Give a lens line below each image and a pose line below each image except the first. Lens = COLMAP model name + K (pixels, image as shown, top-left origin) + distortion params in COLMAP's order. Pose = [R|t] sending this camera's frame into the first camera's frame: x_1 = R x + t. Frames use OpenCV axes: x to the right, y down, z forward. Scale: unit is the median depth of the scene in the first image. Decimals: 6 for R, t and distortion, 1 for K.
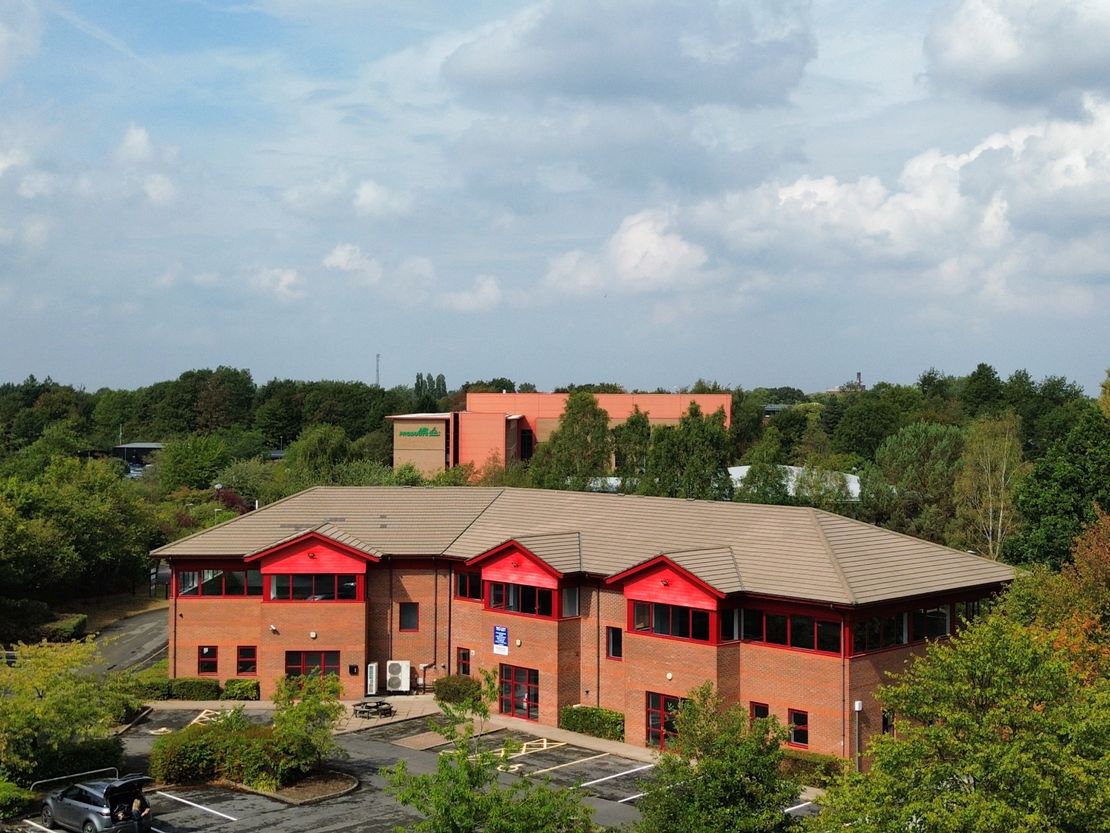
lens RADIAL K [[1489.3, 0, 555.0], [0, 1489.3, 416.5], [0, 0, 1]] dist [0.188918, -0.532601]
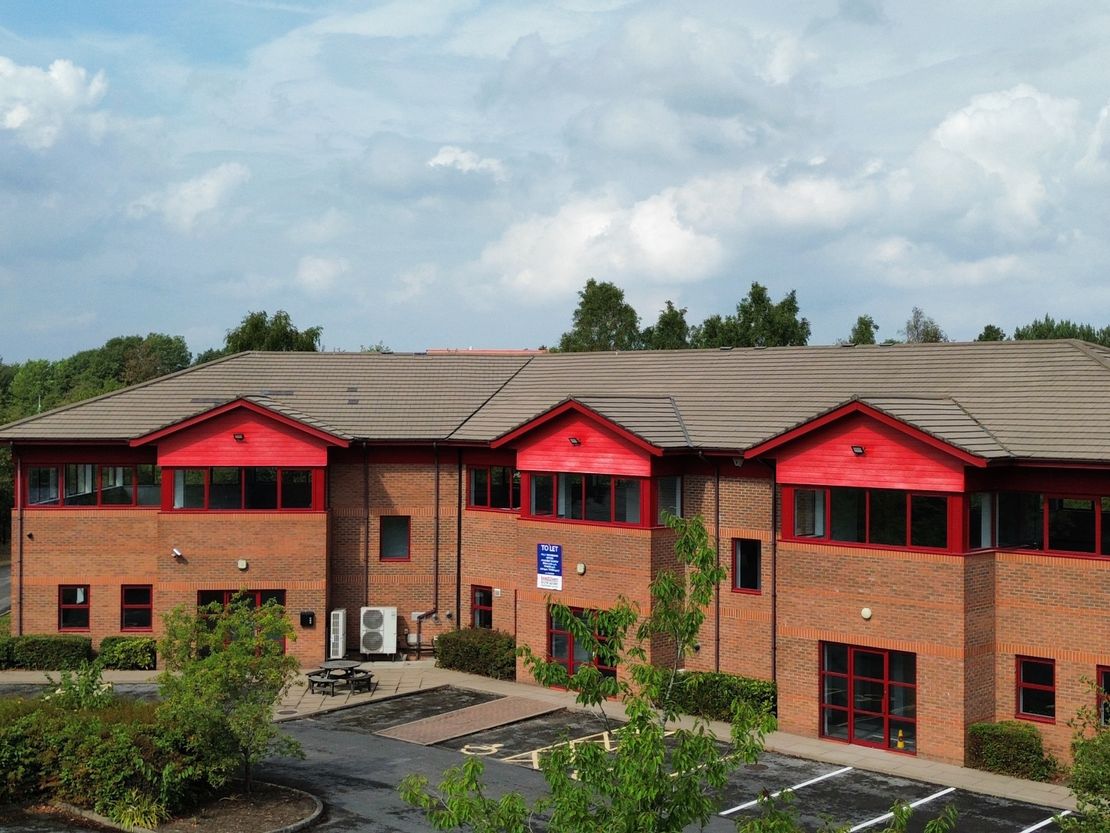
lens RADIAL K [[1489.3, 0, 555.0], [0, 1489.3, 416.5], [0, 0, 1]] dist [0.188918, -0.532601]
pose [[0.999344, -0.000810, 0.036203, -0.053684], [0.000846, 0.999999, -0.001003, 0.084786], [-0.036202, 0.001033, 0.999344, 0.370592]]
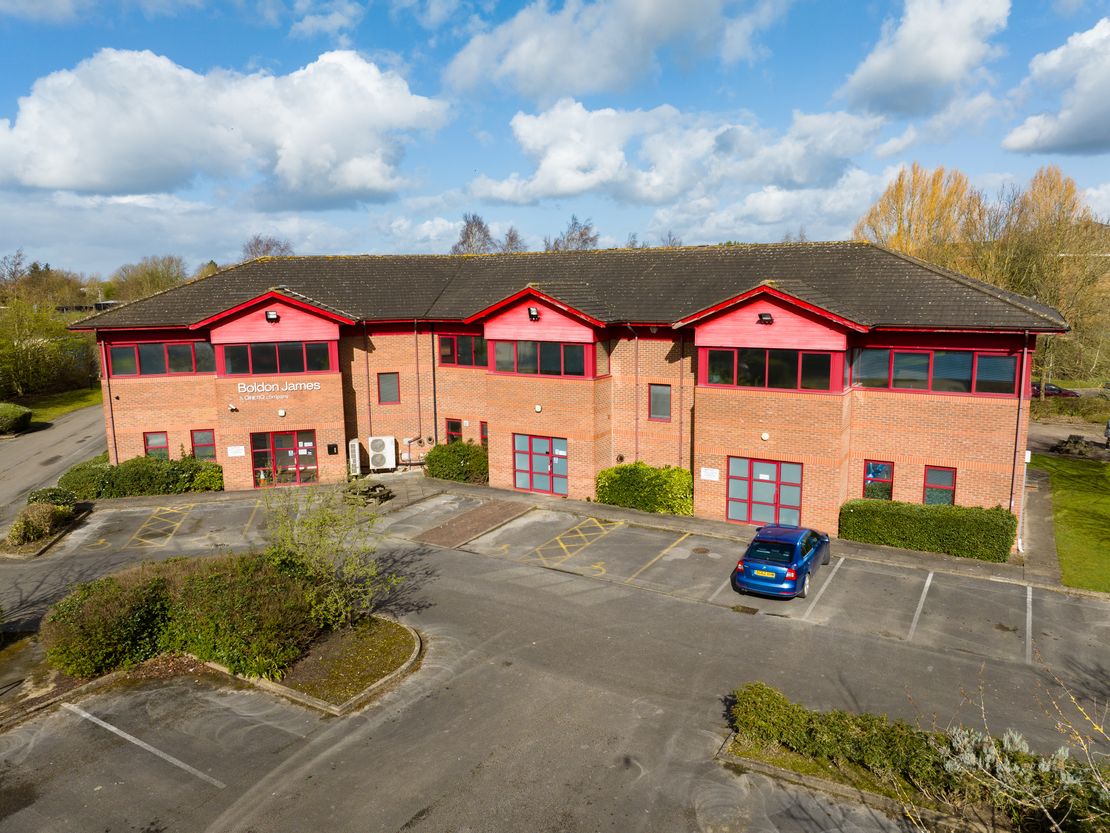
lens RADIAL K [[784.4, 0, 555.0], [0, 784.4, 416.5], [0, 0, 1]] dist [-0.034476, -0.000100]
pose [[0.972269, -0.058124, 0.226529, -0.110545], [0.021862, 0.986970, 0.159410, 0.079584], [-0.232843, -0.150037, 0.960871, 0.532949]]
